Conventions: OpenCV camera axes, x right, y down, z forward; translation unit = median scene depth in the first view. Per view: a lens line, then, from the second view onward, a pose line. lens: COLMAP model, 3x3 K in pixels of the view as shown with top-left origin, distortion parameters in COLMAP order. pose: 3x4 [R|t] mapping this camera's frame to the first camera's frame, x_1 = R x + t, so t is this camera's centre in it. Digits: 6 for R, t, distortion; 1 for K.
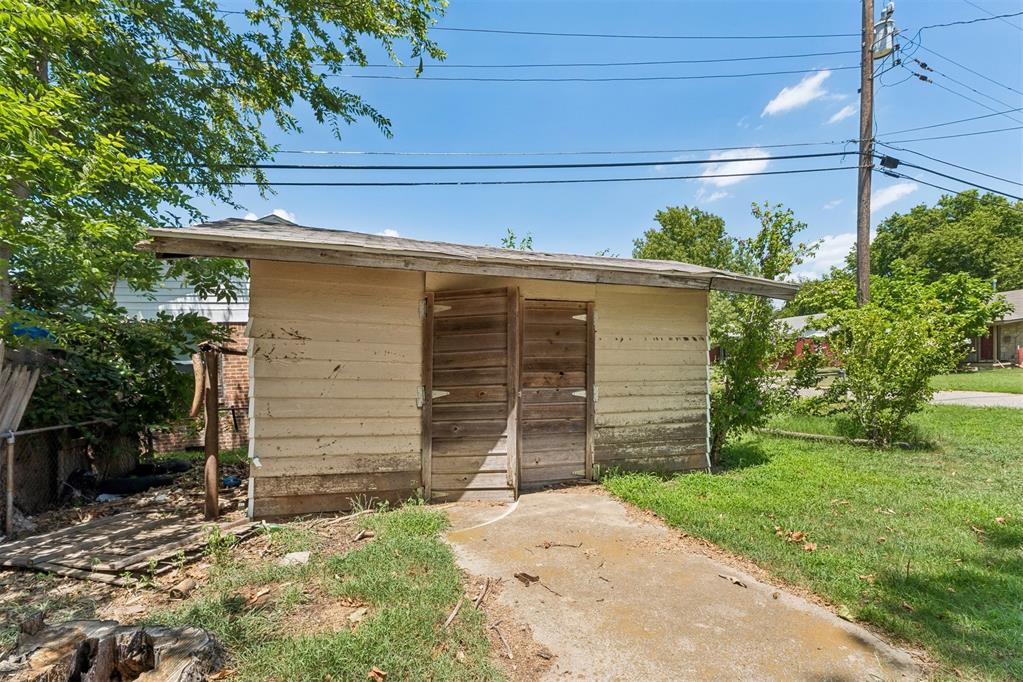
lens RADIAL K [[428.7, 0, 510.1], [0, 428.7, 340.7], [0, 0, 1]] dist [0.003887, 0.000051]
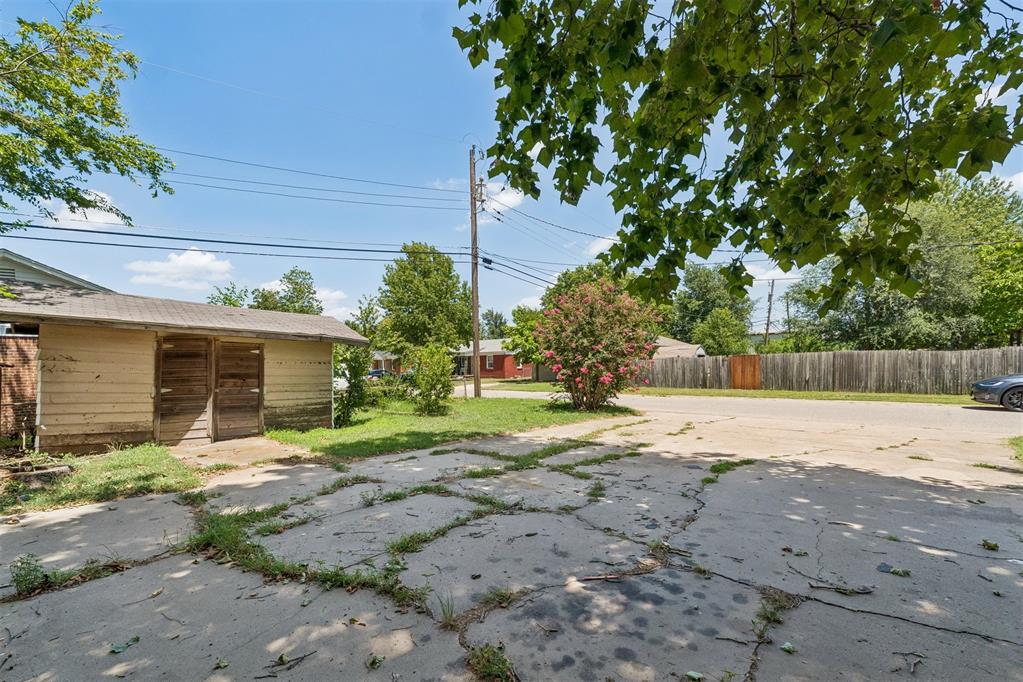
lens RADIAL K [[428.7, 0, 490.2], [0, 428.7, 363.8], [0, 0, 1]] dist [0.003887, 0.000051]
pose [[0.893250, 0.020467, 0.449093, 0.258563], [-0.035913, 0.999019, 0.025903, -0.094040], [-0.448123, -0.039266, 0.893109, -1.323929]]
